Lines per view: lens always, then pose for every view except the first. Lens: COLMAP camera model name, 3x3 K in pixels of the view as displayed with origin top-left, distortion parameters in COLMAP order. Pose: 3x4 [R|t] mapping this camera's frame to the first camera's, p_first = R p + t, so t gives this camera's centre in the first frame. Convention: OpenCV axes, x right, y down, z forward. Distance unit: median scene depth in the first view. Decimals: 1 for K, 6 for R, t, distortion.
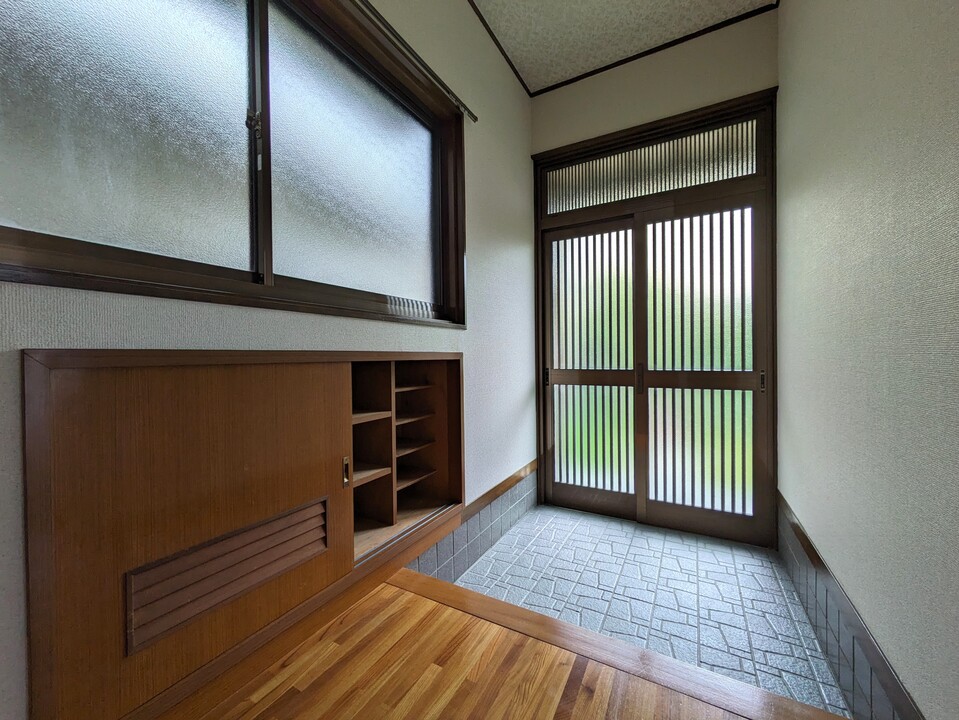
lens RADIAL K [[377.2, 0, 477.8], [0, 377.2, 356.6], [0, 0, 1]] dist [-0.000714, 0.000322]
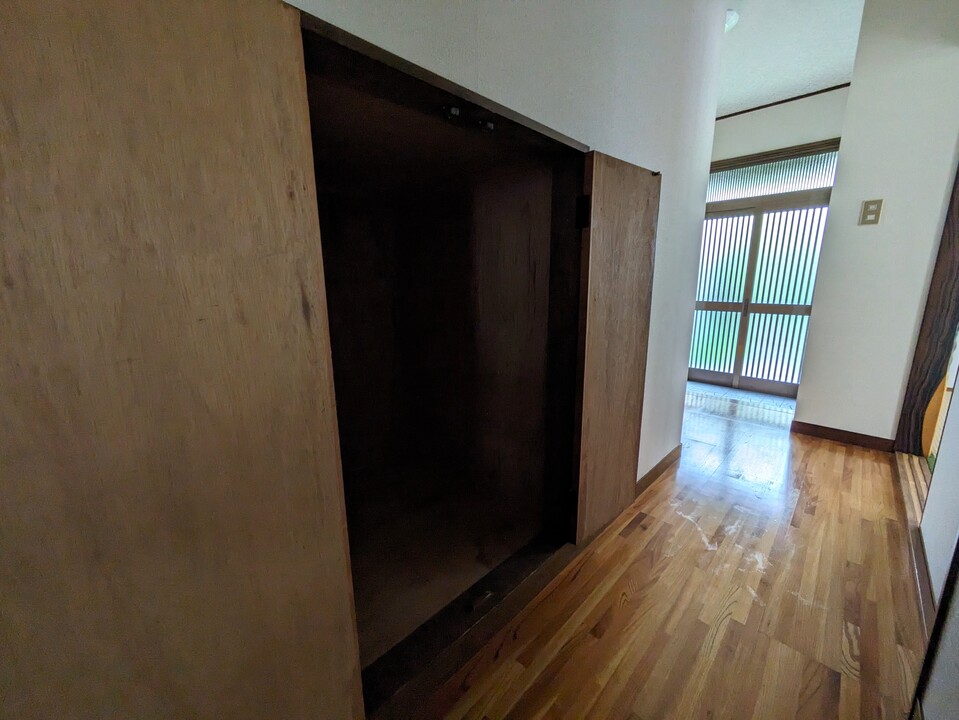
lens RADIAL K [[377.2, 0, 483.5], [0, 377.2, 357.7], [0, 0, 1]] dist [-0.000714, 0.000322]
pose [[0.964119, 0.058829, -0.258871, -0.265834], [-0.006300, 0.979932, 0.199230, -0.054092], [0.265396, -0.190451, 0.945142, -0.992219]]
